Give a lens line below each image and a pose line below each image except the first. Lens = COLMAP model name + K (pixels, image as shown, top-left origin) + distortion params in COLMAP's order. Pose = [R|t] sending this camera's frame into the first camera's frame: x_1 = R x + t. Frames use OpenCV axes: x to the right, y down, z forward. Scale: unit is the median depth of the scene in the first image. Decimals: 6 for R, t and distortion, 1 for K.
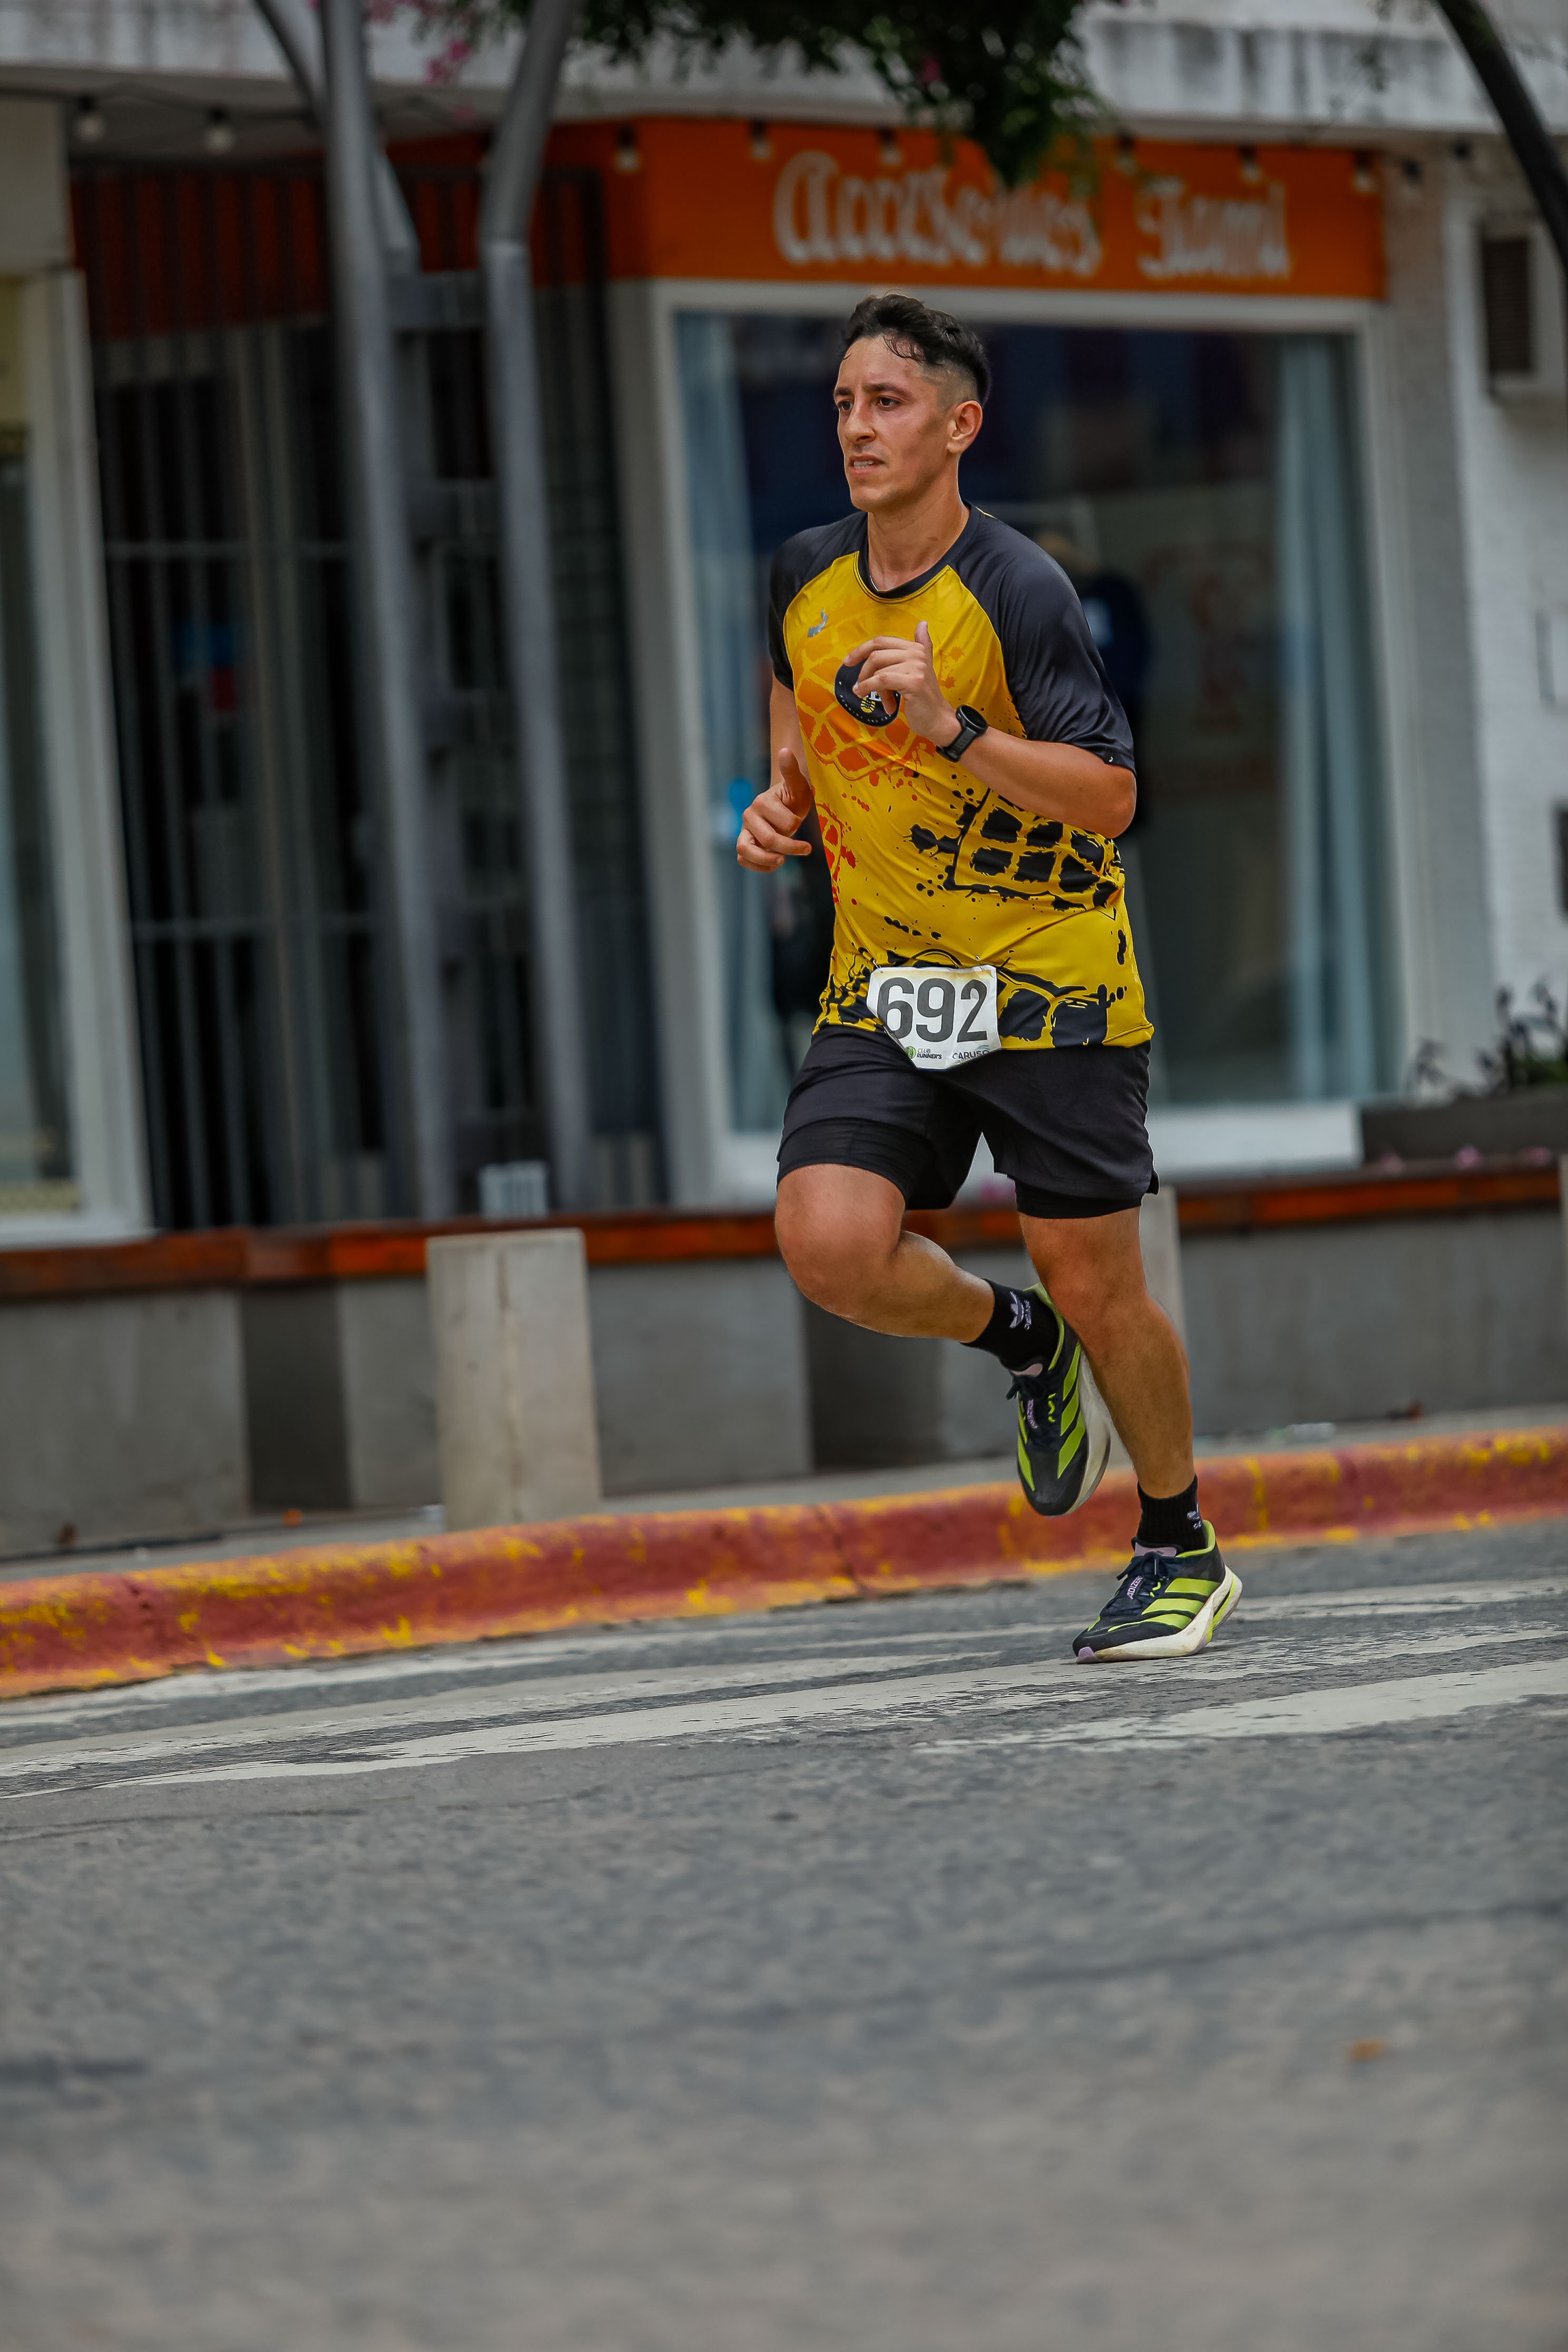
lens RADIAL K [[13610.1, 0, 854.2], [0, 13610.1, 1259.7], [0, 0, 1]] dist [0.624056, 3.569818]
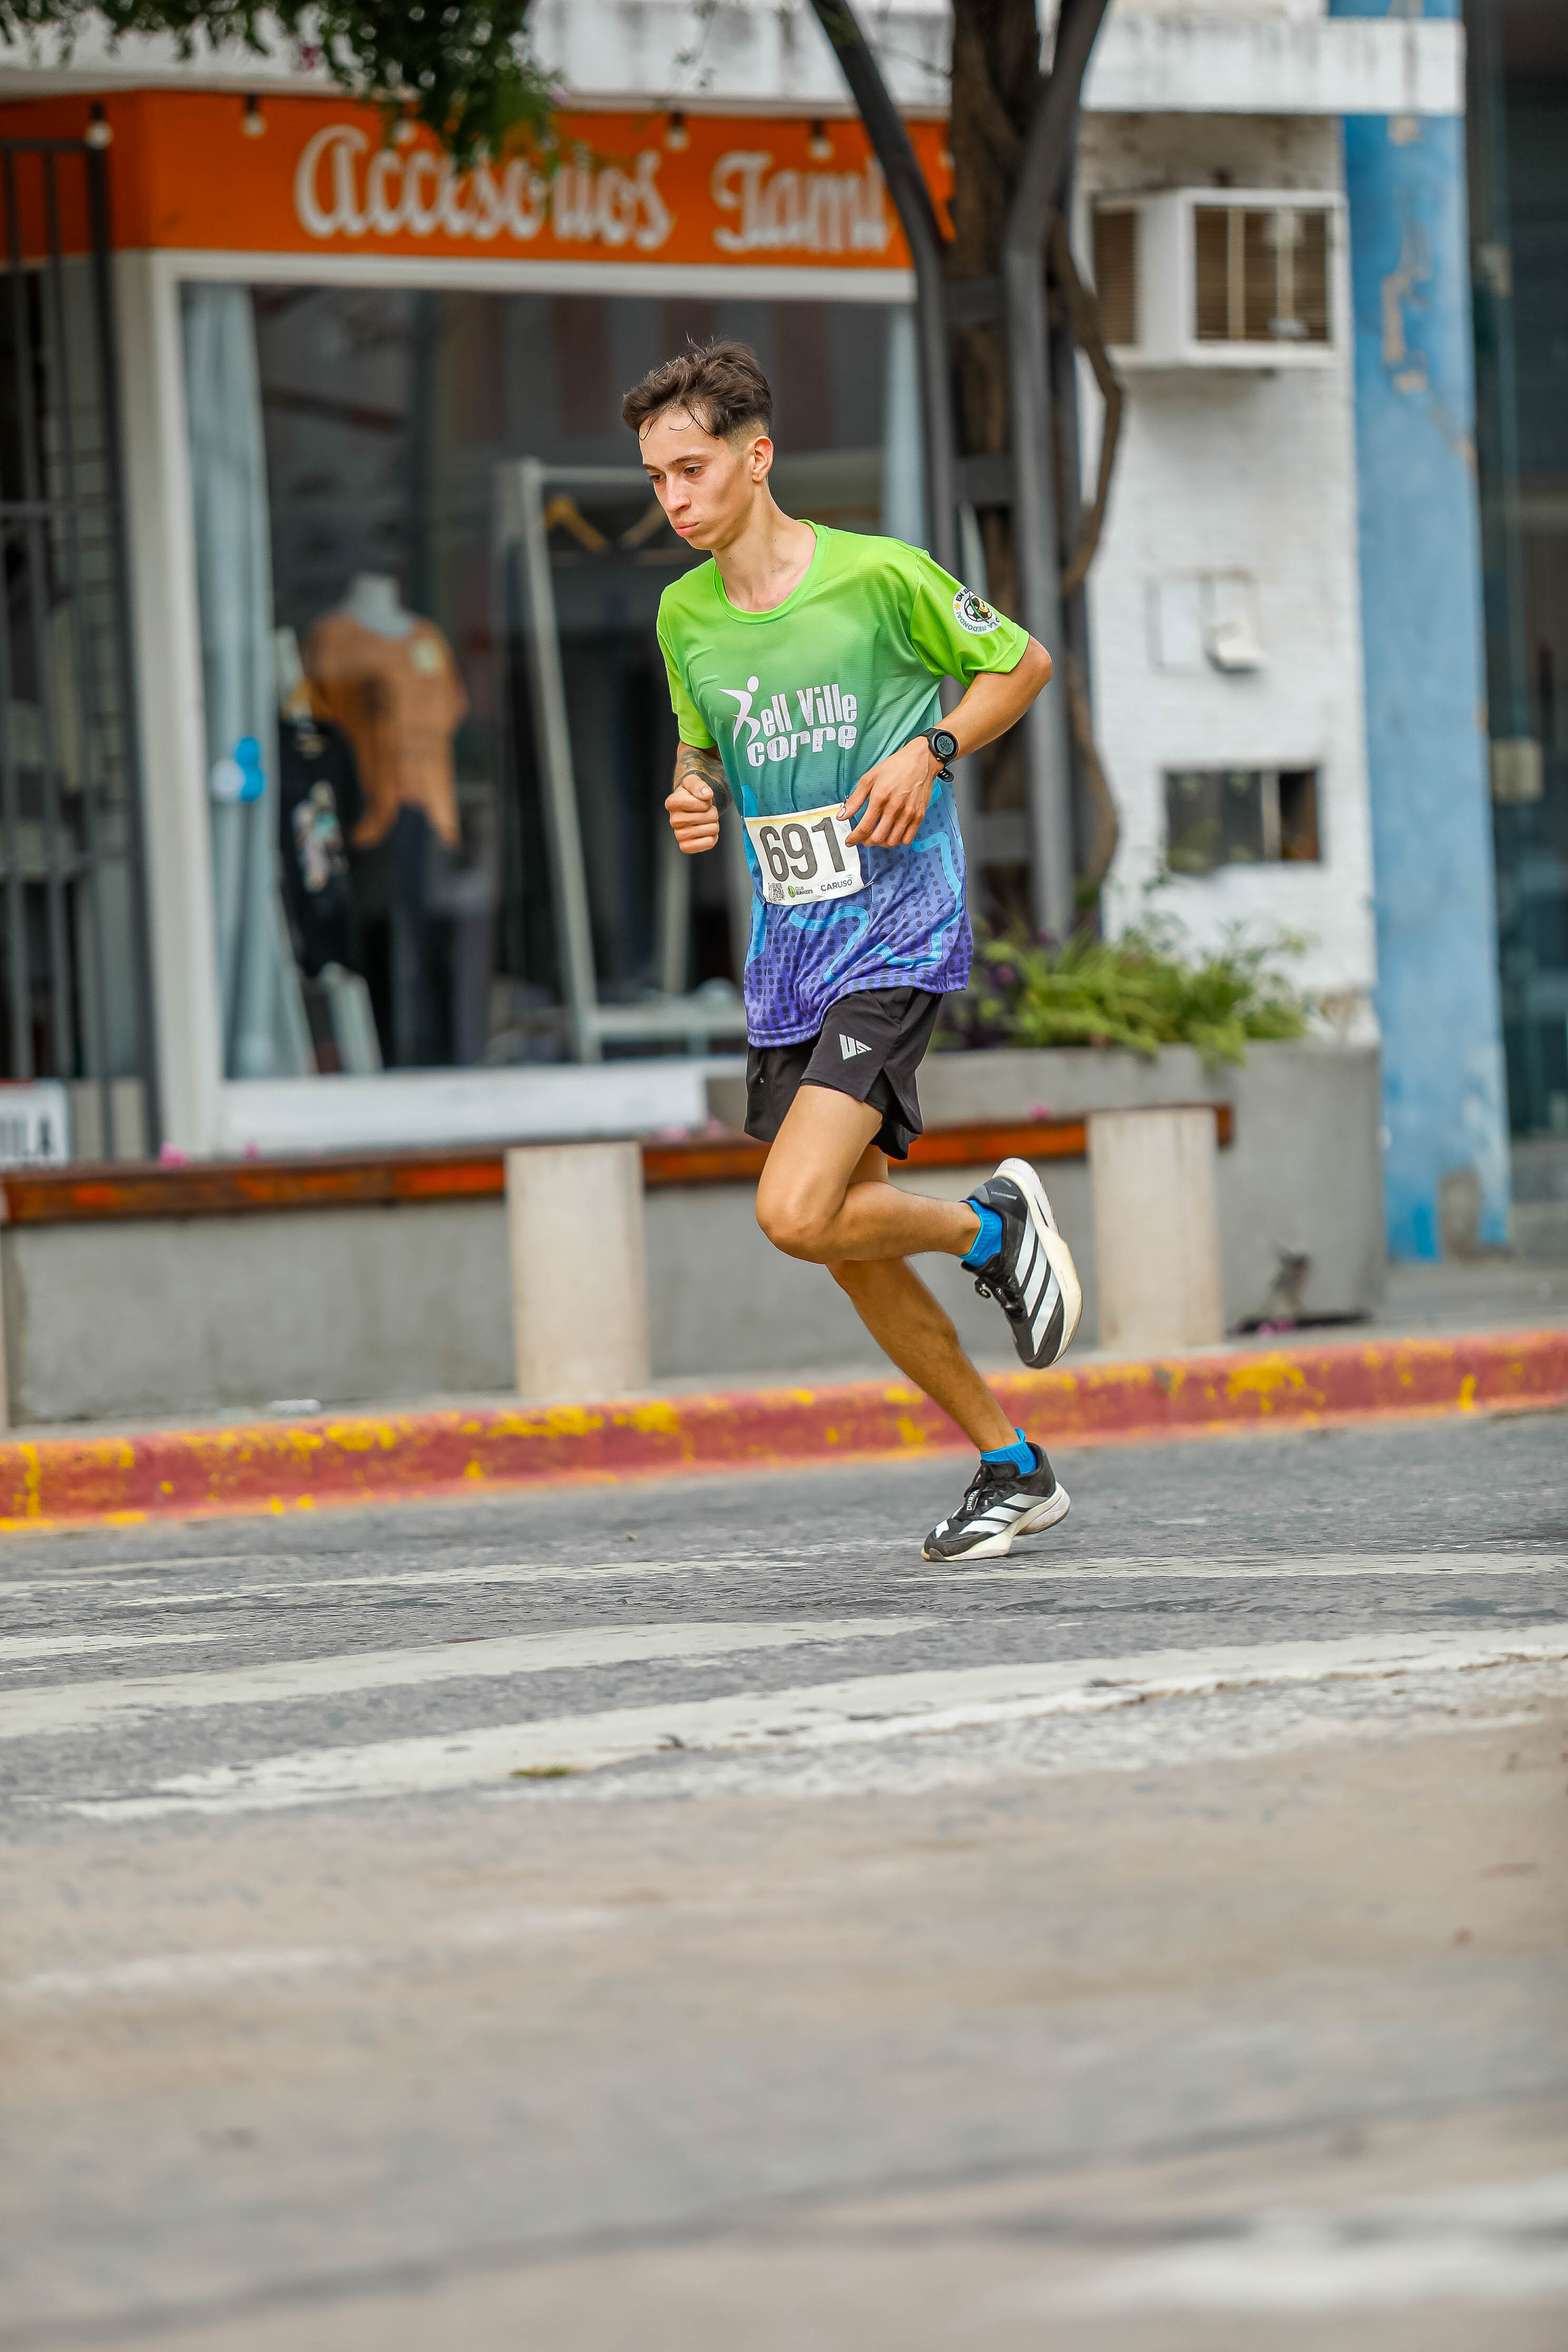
lens RADIAL K [[13479.4, 0, 777.8], [0, 13479.4, 1147.9], [0, 0, 1]] dist [1.596074, 10.578133]
pose [[0.994334, 0.018634, -0.104653, 0.188373], [-0.018106, 0.999818, 0.005994, -0.014843], [0.104746, -0.004065, 0.994491, -0.023105]]
